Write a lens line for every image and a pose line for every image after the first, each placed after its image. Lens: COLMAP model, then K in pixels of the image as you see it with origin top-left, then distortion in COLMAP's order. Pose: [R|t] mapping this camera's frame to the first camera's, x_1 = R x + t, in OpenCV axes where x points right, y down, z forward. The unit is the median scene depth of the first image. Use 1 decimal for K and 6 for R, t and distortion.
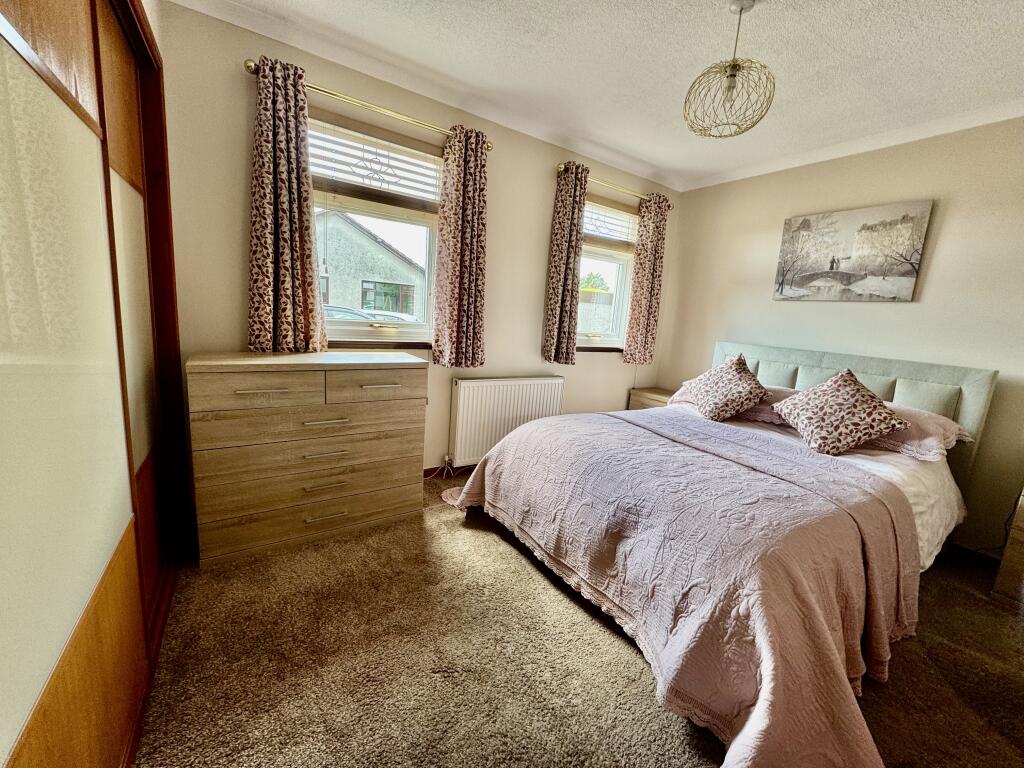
lens RADIAL K [[409.0, 0, 515.8], [0, 409.0, 383.1], [0, 0, 1]] dist [-0.001301, -0.000345]
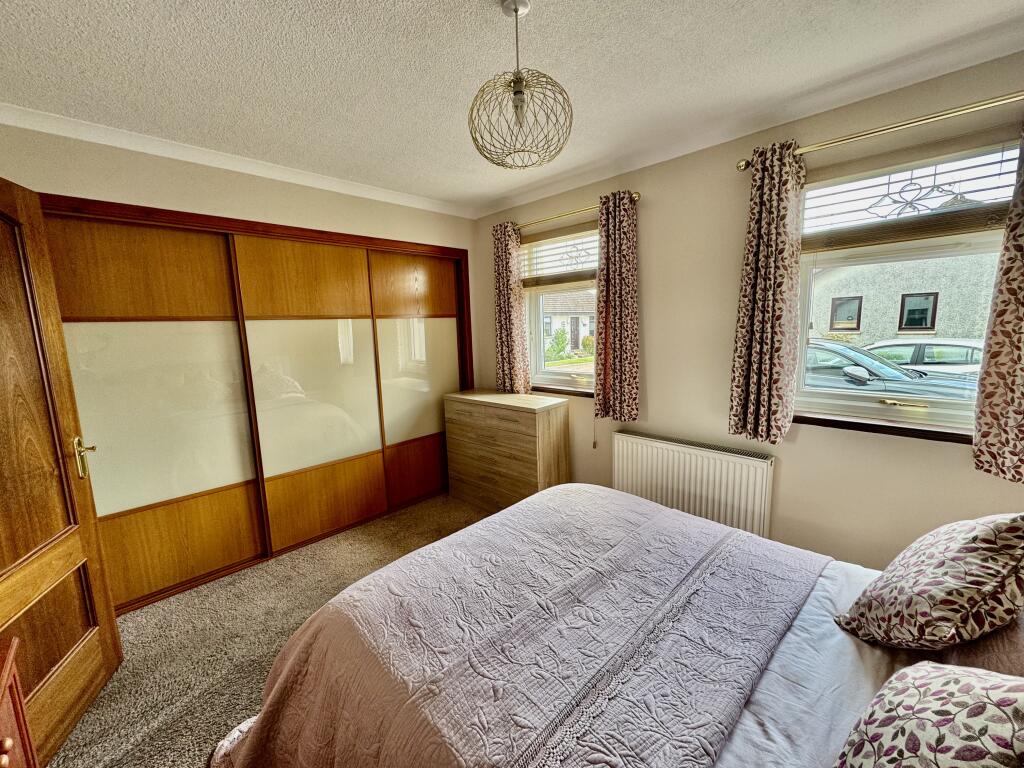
lens RADIAL K [[409.0, 0, 515.8], [0, 409.0, 383.1], [0, 0, 1]] dist [-0.001301, -0.000345]
pose [[0.204923, 0.054614, -0.977253, 0.893414], [-0.125226, 0.991700, 0.029162, -0.141819], [0.970734, 0.116402, 0.210061, 0.602741]]
